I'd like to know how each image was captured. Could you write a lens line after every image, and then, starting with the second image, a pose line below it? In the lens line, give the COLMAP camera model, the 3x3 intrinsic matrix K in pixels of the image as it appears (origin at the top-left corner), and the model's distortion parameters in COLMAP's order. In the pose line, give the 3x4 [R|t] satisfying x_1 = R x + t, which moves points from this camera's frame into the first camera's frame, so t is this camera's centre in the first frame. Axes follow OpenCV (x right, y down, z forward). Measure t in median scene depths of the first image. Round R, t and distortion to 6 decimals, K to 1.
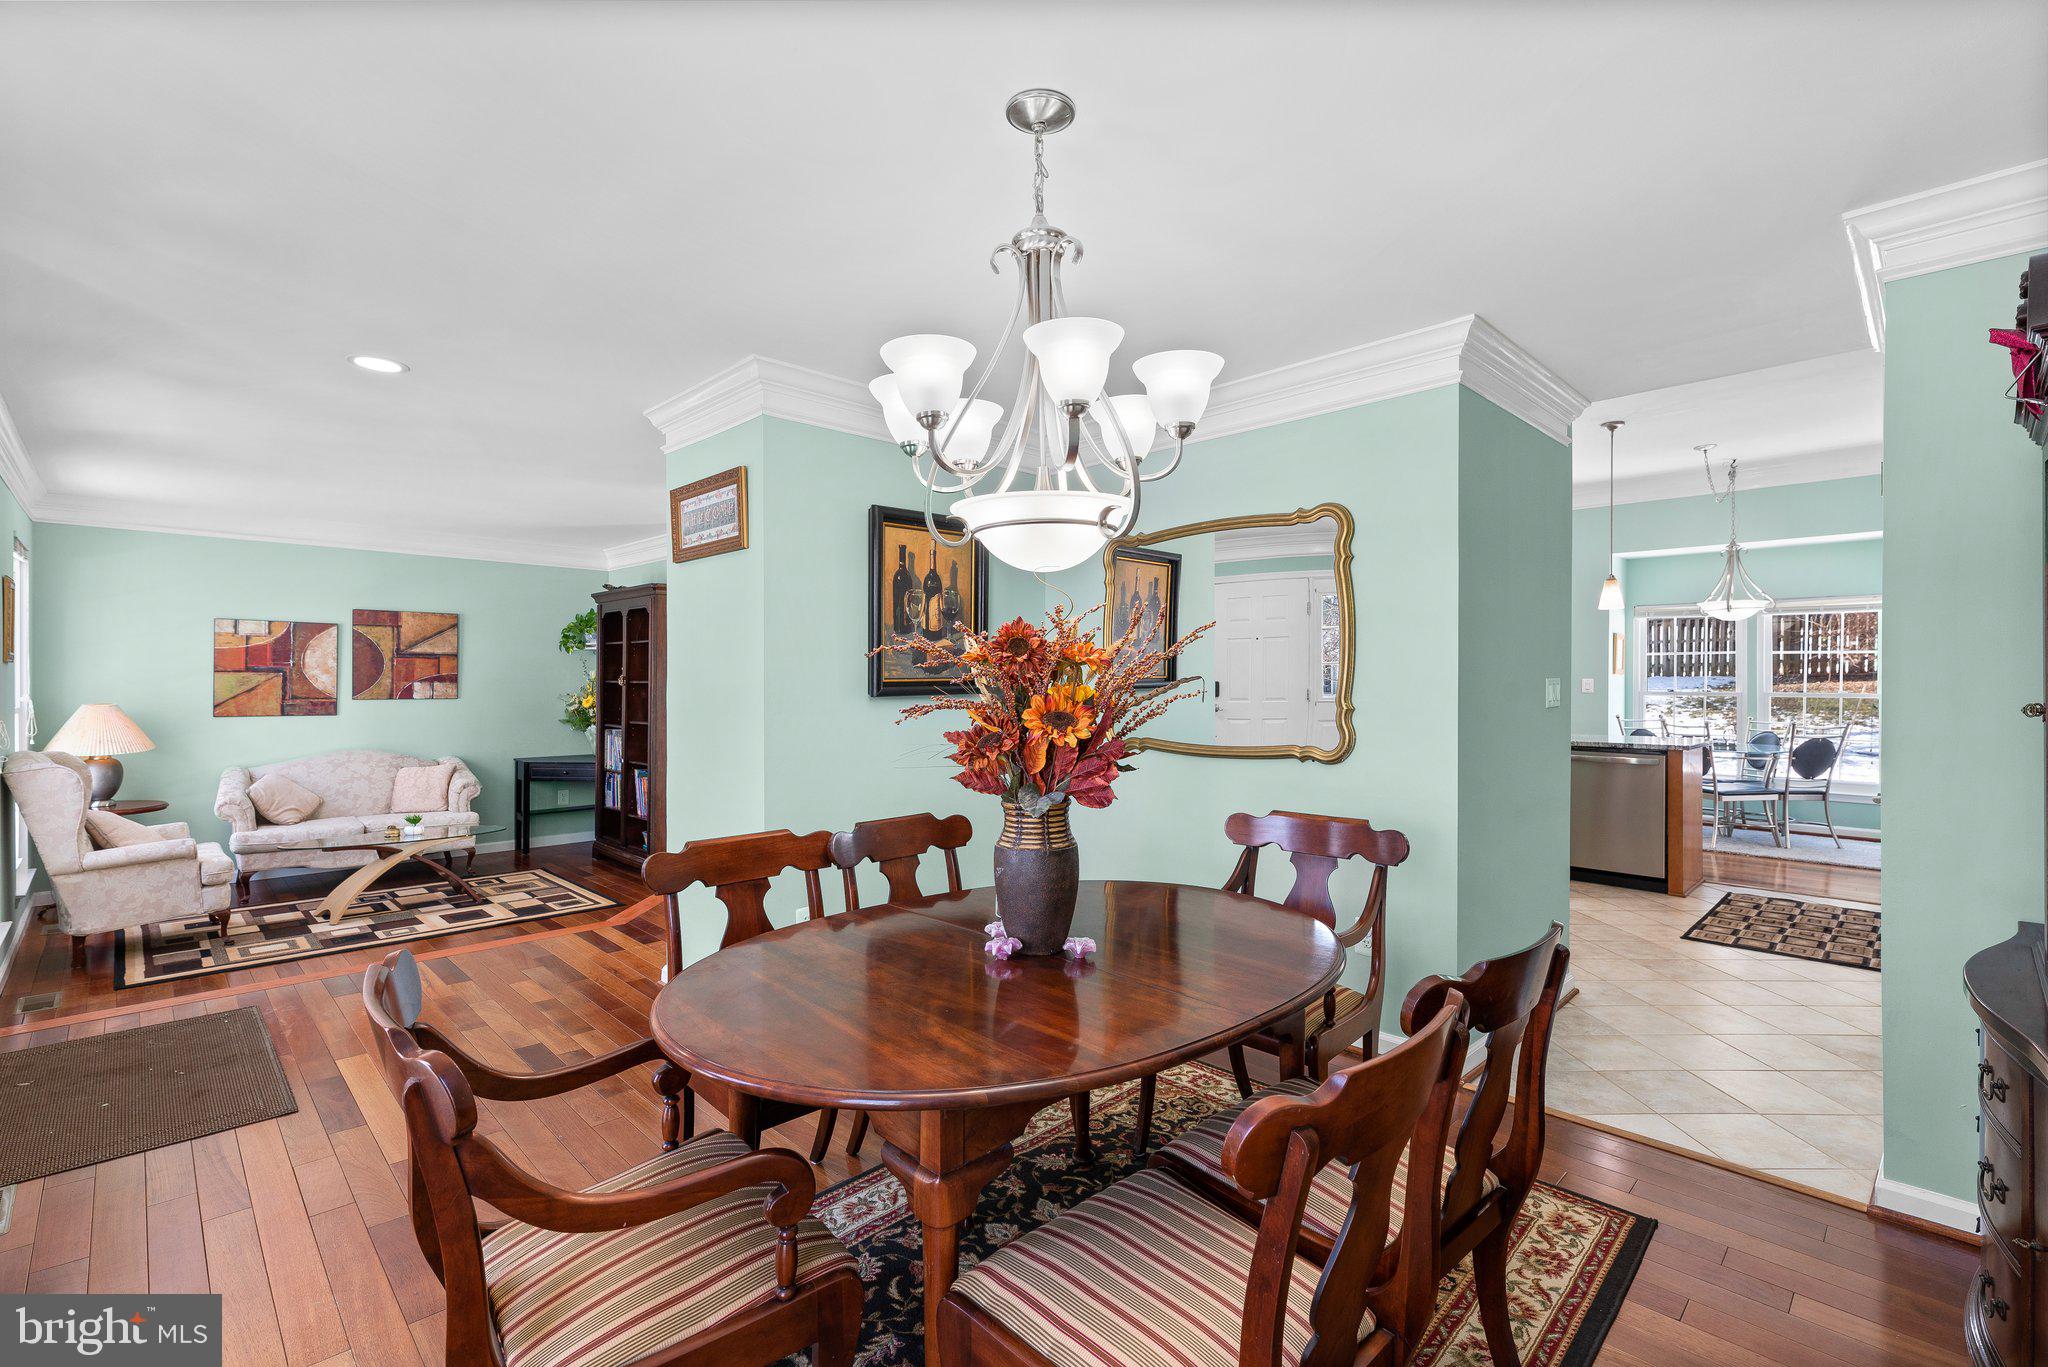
lens RADIAL K [[912.3, 0, 1029.7], [0, 912.3, 682.6], [0, 0, 1]] dist [0.002265, 0.000543]
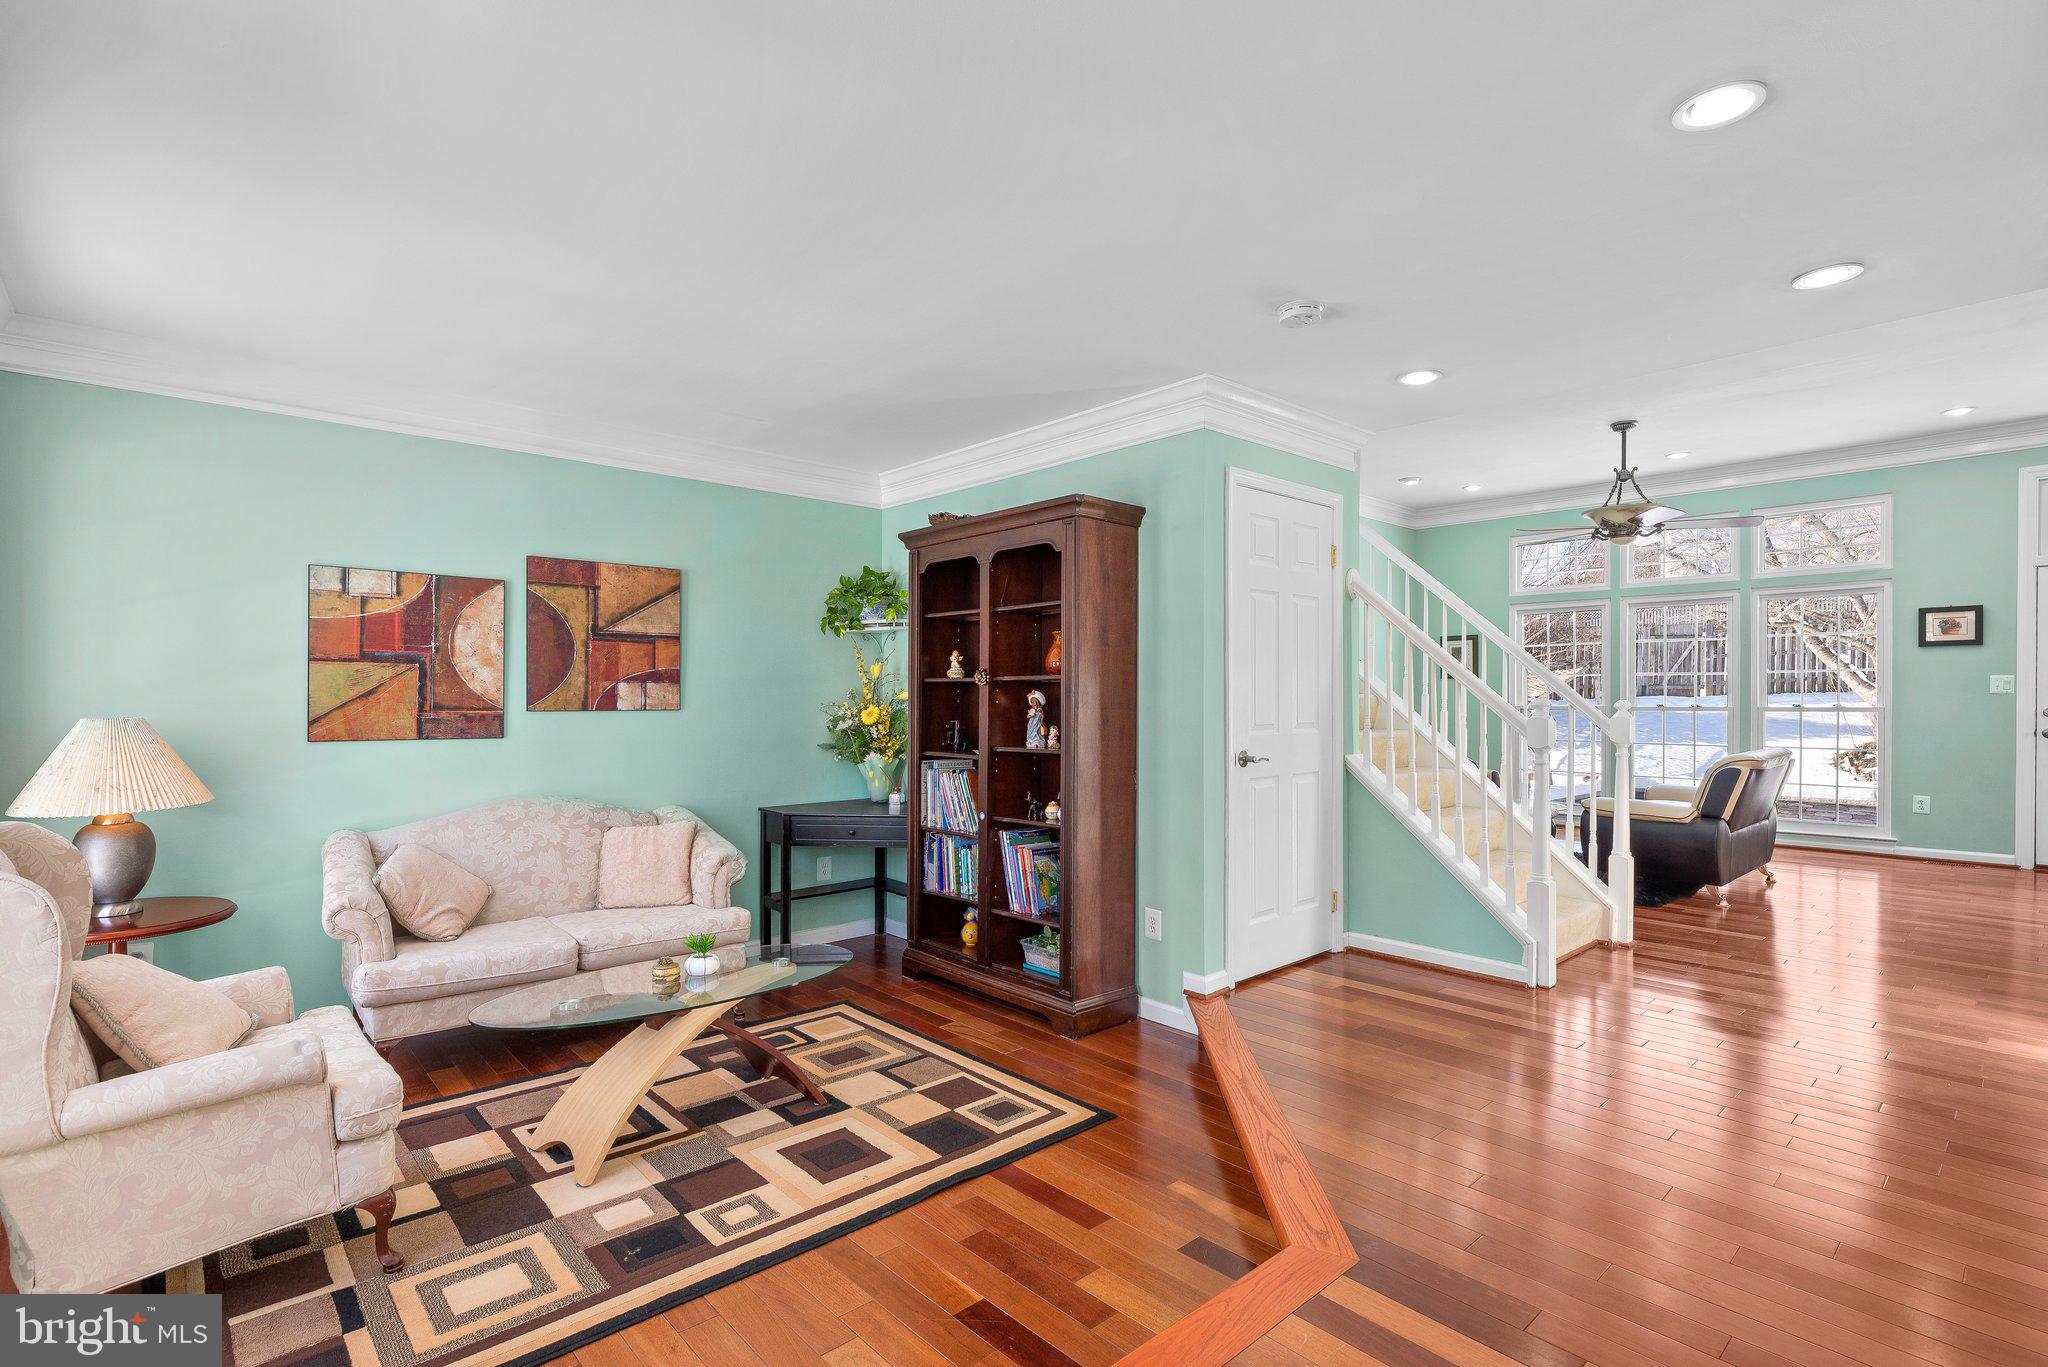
lens RADIAL K [[959.6, 0, 1016.8], [0, 959.6, 704.4], [0, 0, 1]] dist [-0.000145, -0.000082]
pose [[0.998912, -0.004080, -0.046446, -0.404616], [0.004217, 0.999987, 0.002865, 0.013955], [0.046434, -0.003058, 0.998917, 0.406517]]
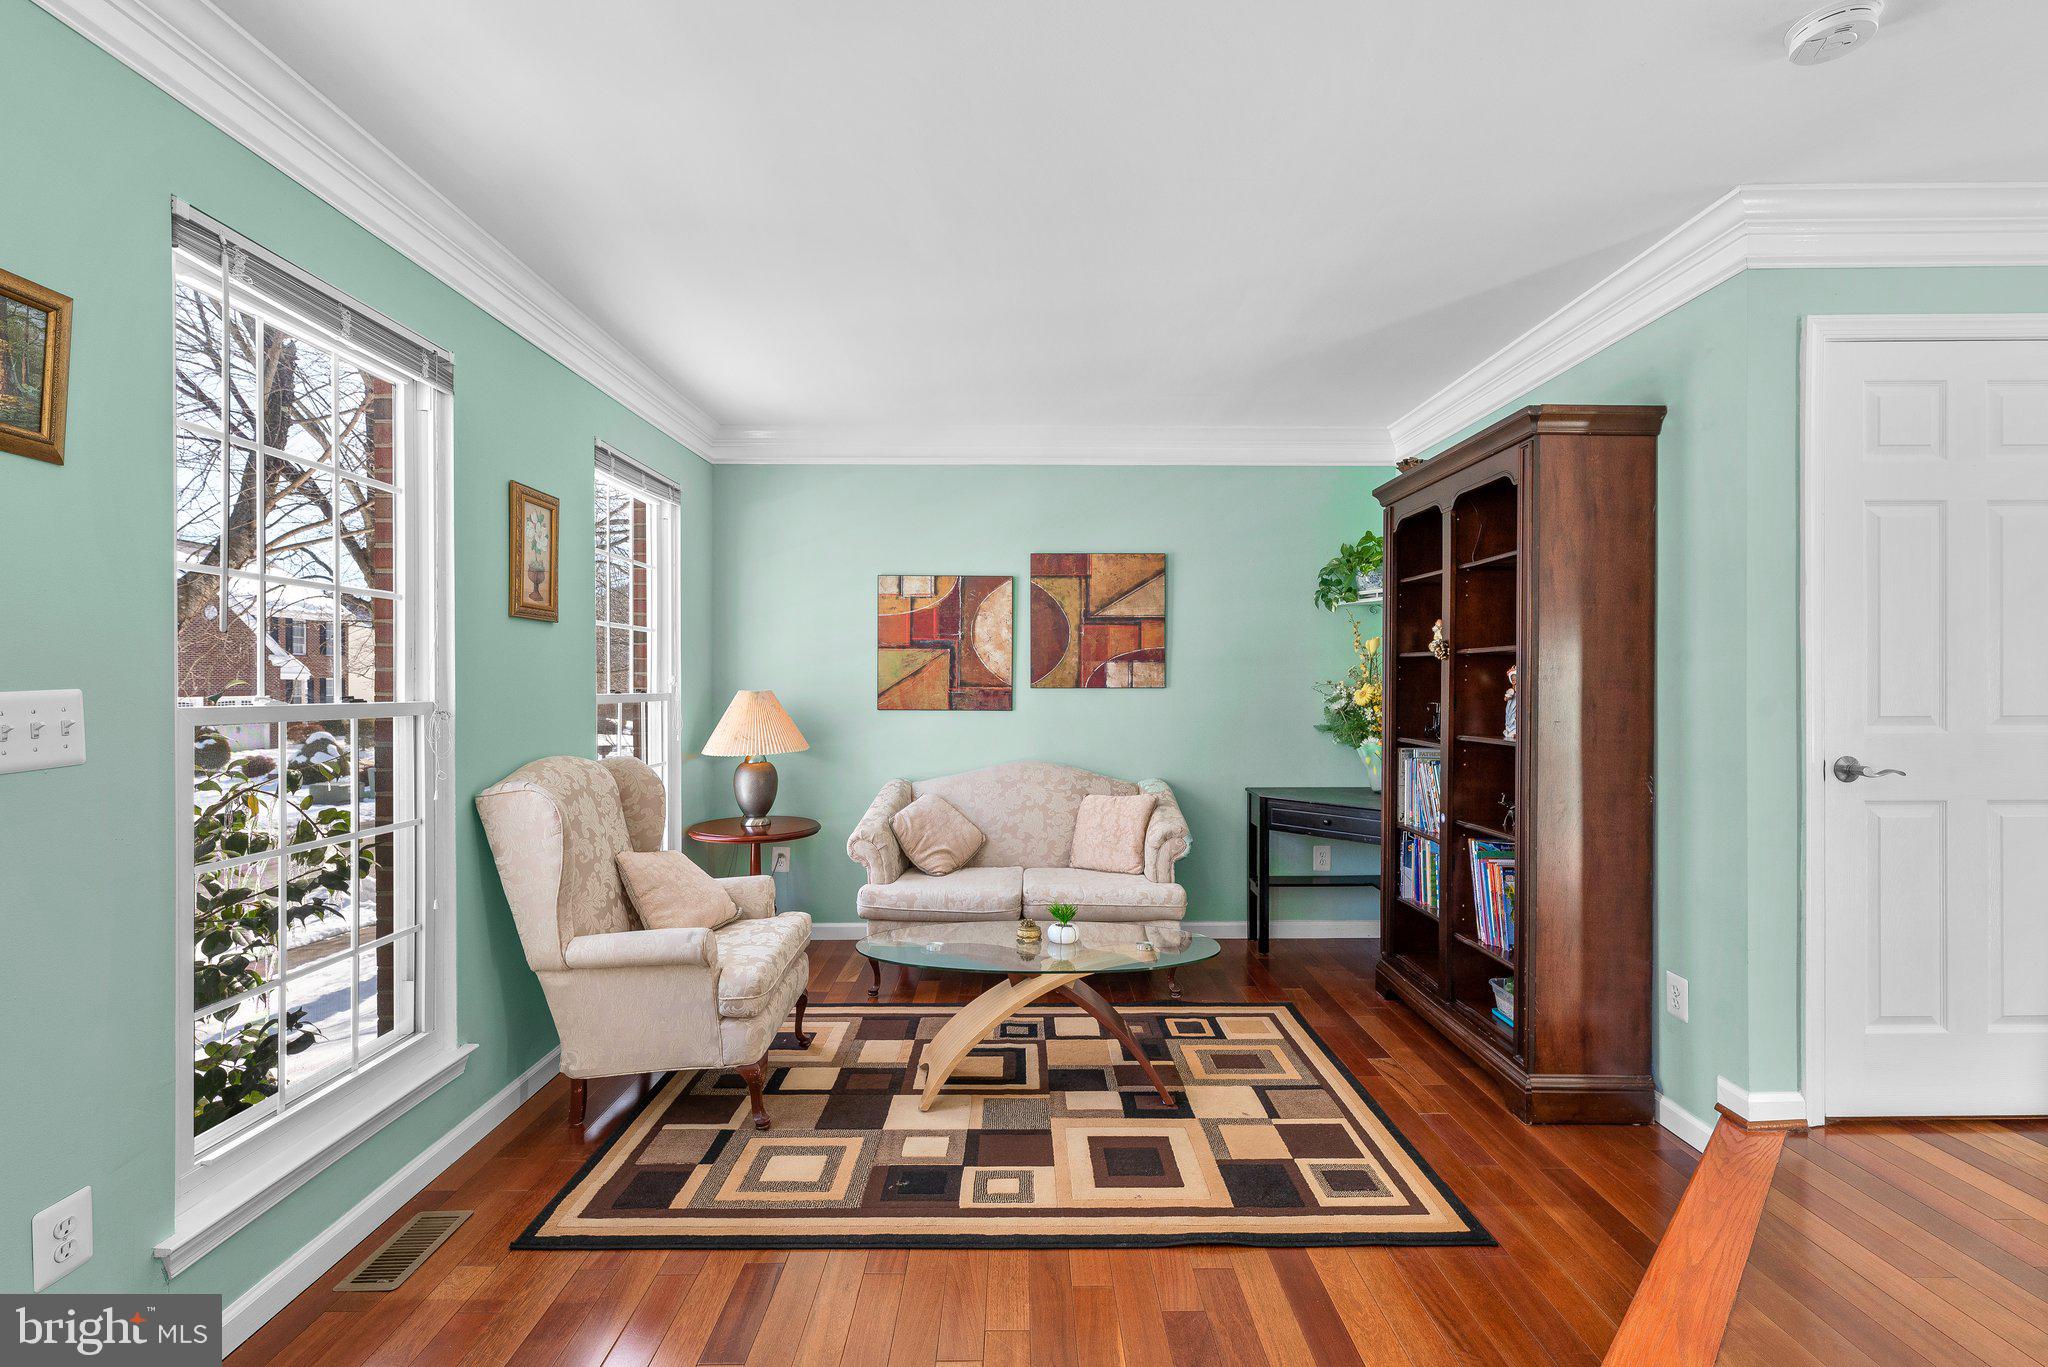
lens RADIAL K [[912.3, 0, 1029.7], [0, 912.3, 682.6], [0, 0, 1]] dist [0.002265, 0.000543]
pose [[0.719047, -0.001911, -0.694959, -0.276635], [0.001094, 0.999998, -0.001617, 0.015940], [0.694960, 0.000402, 0.719048, 0.520484]]
